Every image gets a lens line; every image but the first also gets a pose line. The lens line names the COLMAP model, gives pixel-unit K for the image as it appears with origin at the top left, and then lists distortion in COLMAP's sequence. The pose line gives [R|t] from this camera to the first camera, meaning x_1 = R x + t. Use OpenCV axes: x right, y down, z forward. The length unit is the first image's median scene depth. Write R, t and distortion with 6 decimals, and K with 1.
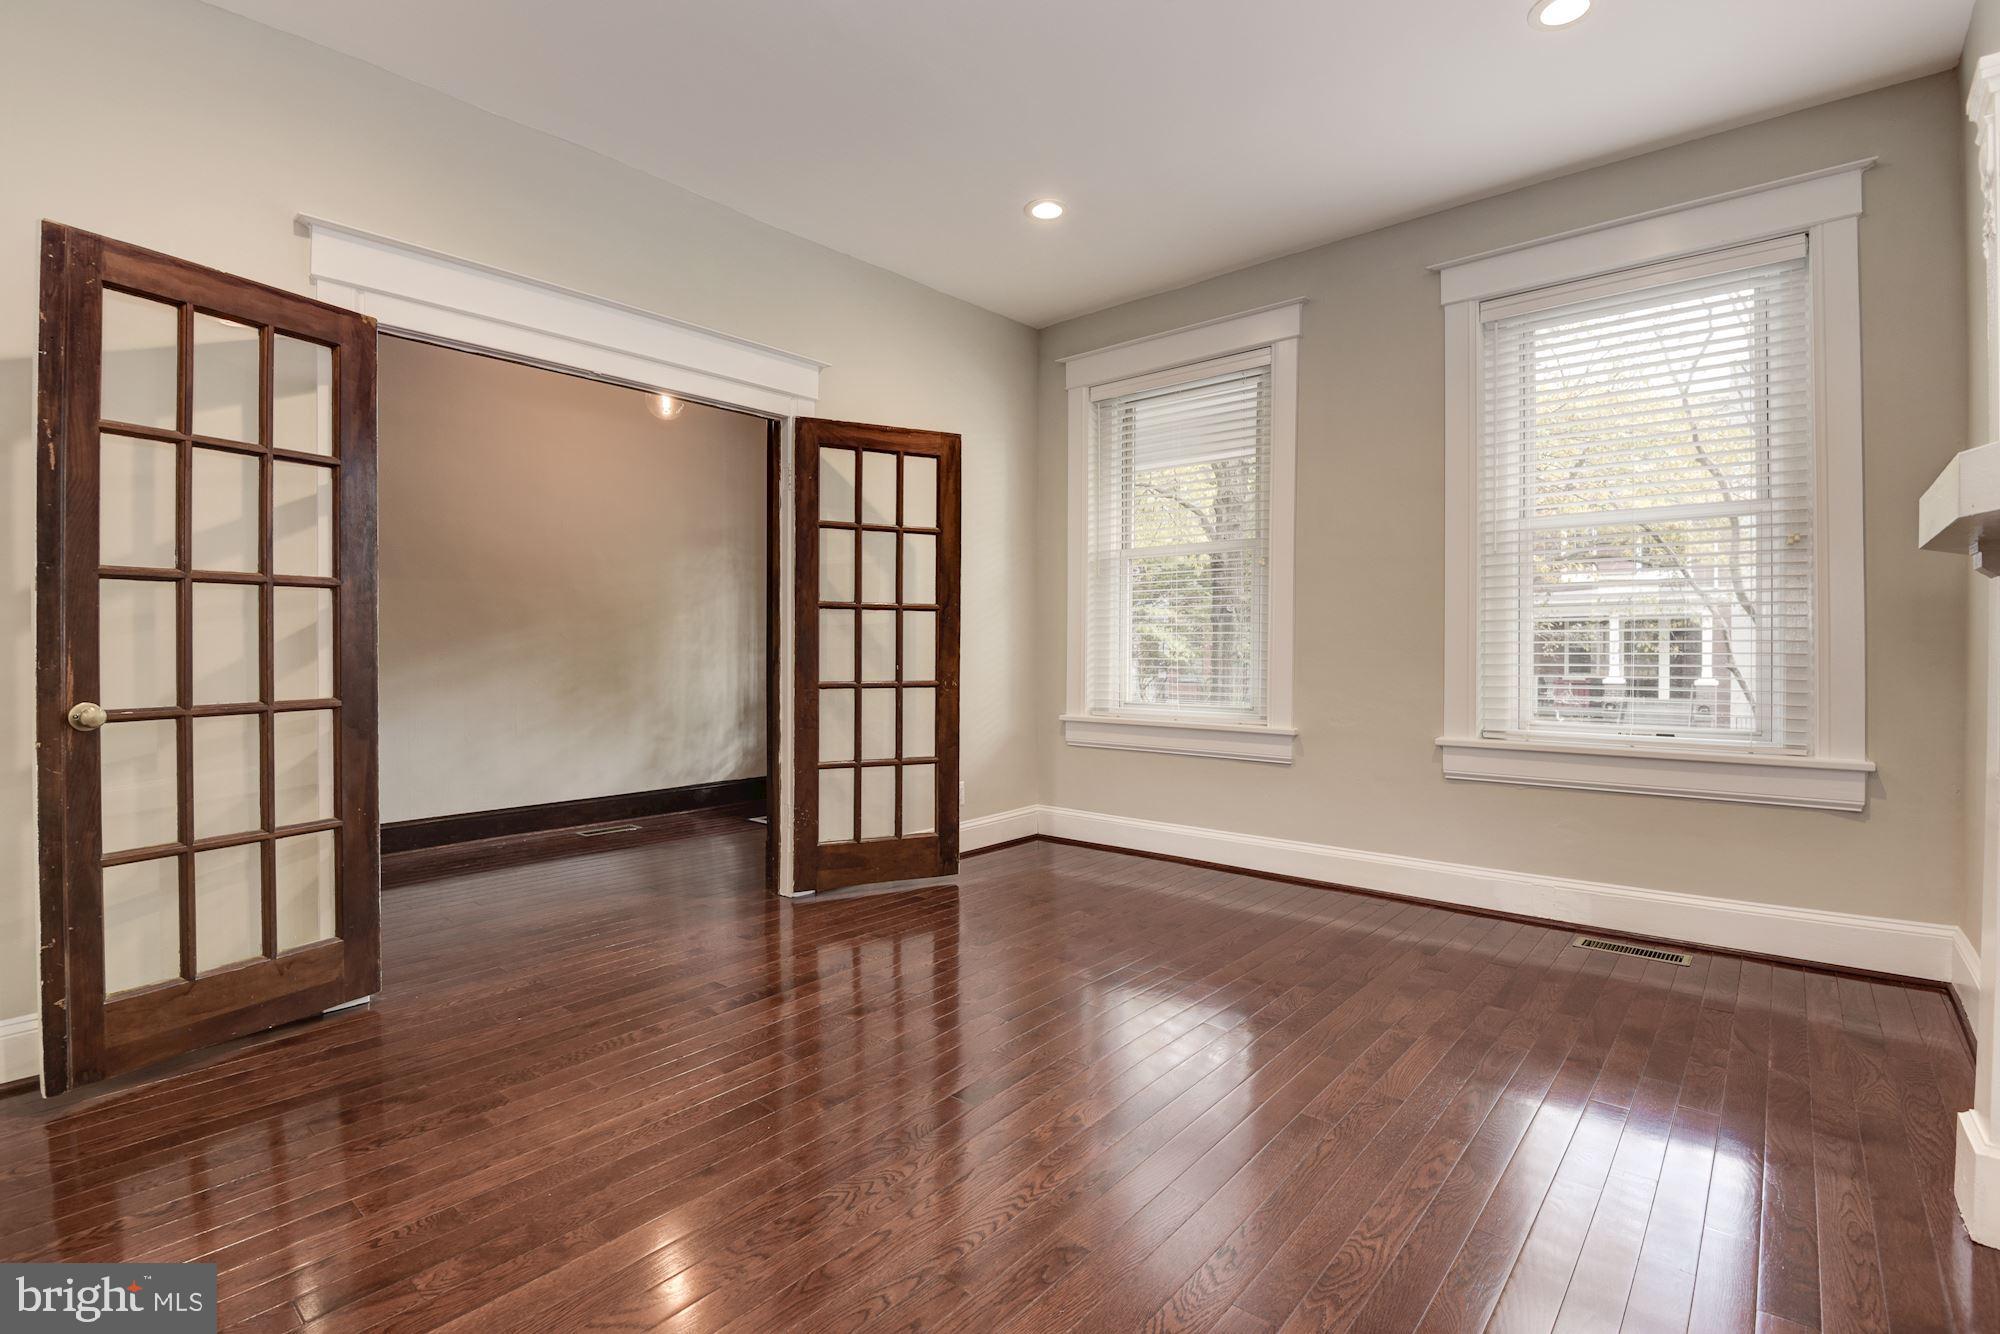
lens RADIAL K [[917.0, 0, 1000.7], [0, 917.0, 650.8], [0, 0, 1]] dist [-0.009962, -0.008485]
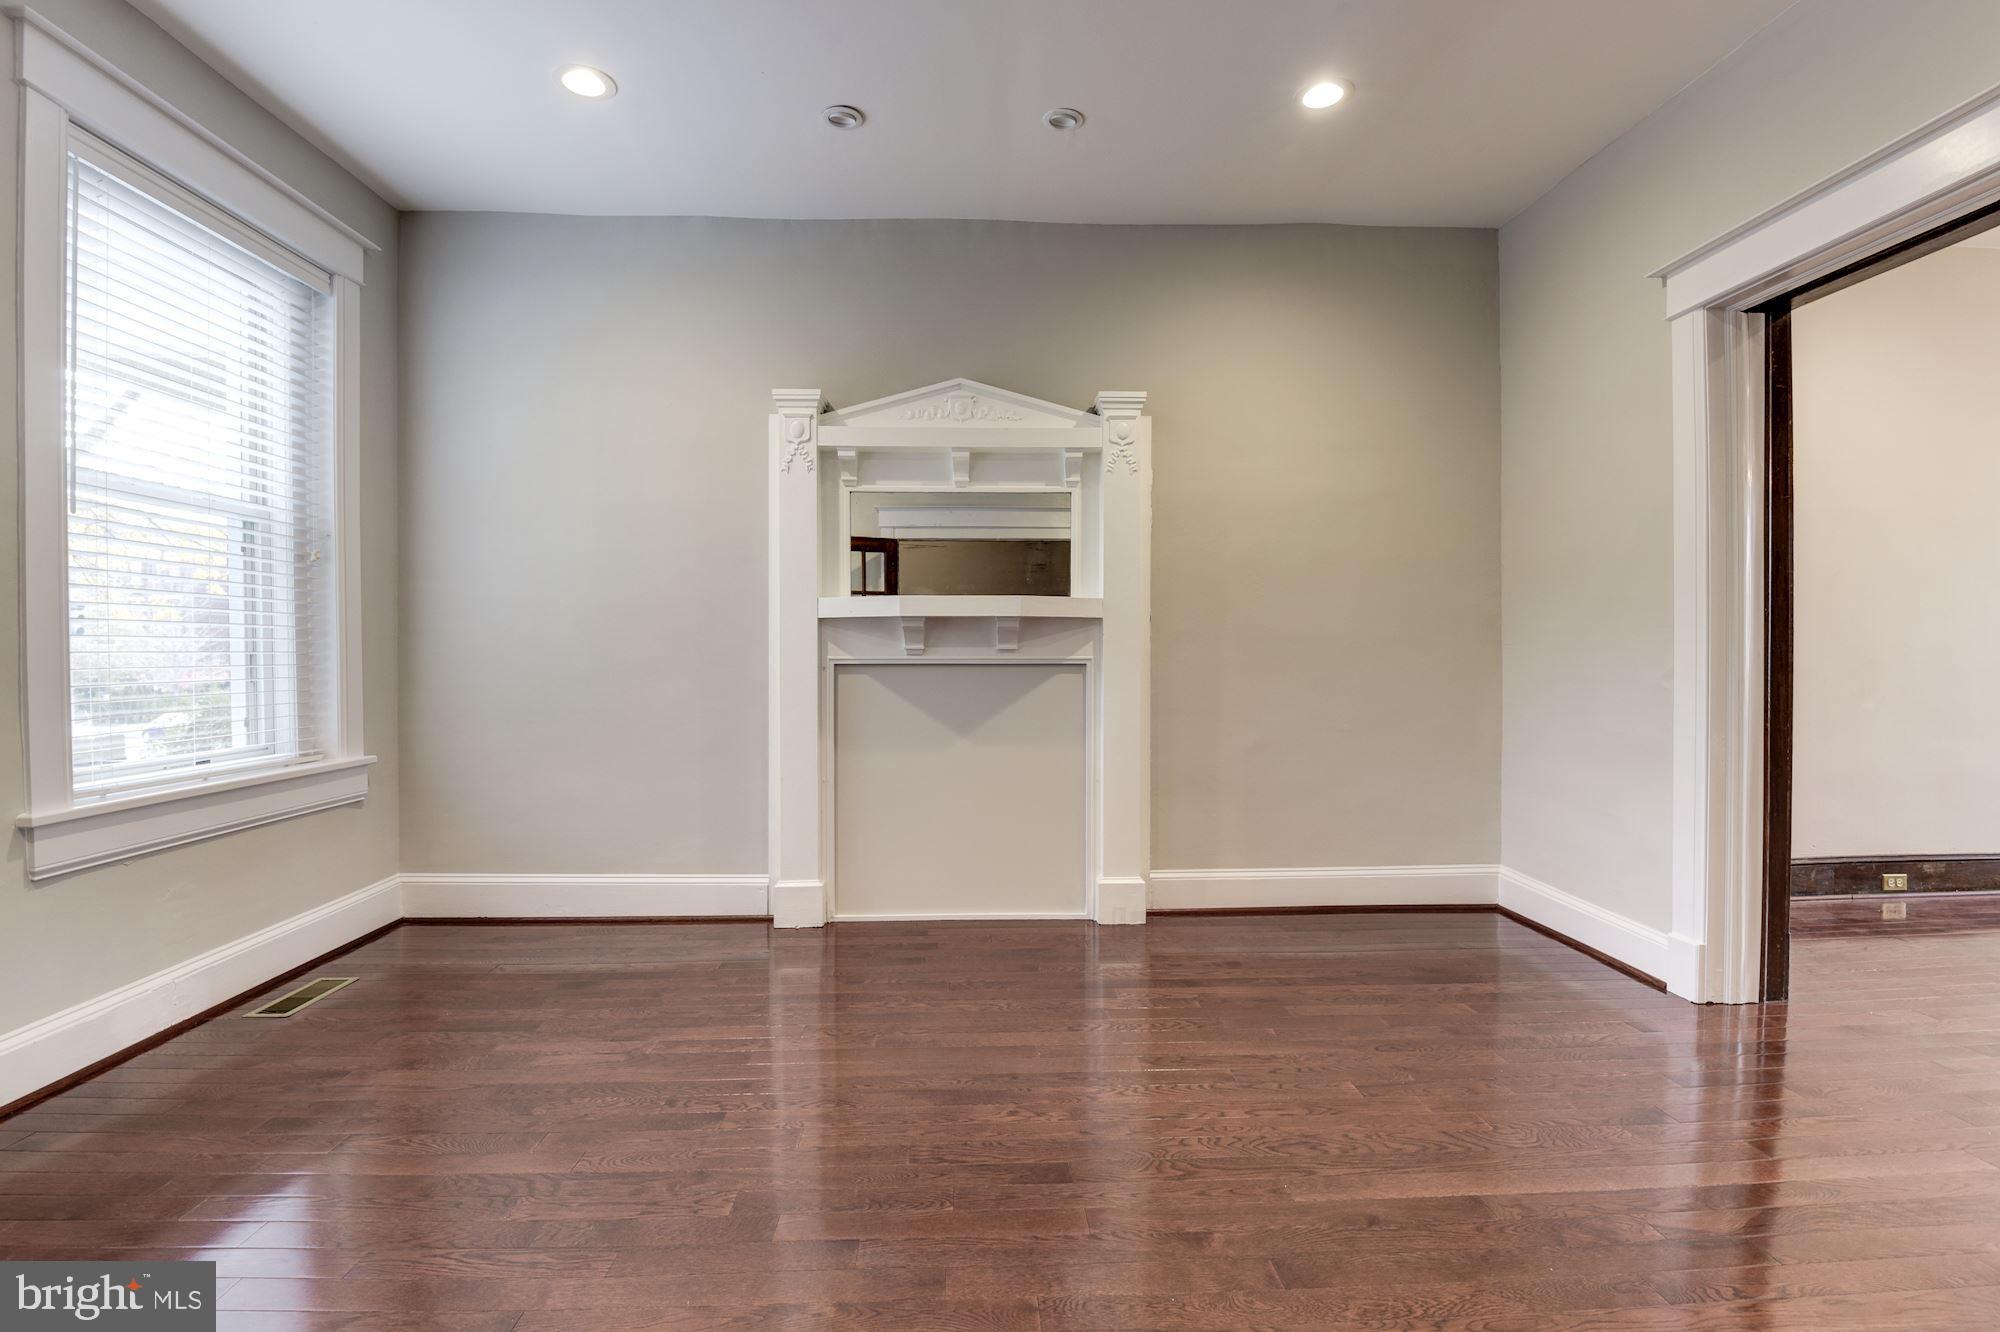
lens RADIAL K [[917.0, 0, 993.0], [0, 917.0, 656.1], [0, 0, 1]] dist [-0.009962, -0.008485]
pose [[-0.682639, -0.002405, 0.730752, -0.467296], [0.006534, 0.999935, 0.009395, -0.011356], [-0.730727, 0.011188, -0.682578, 1.217541]]
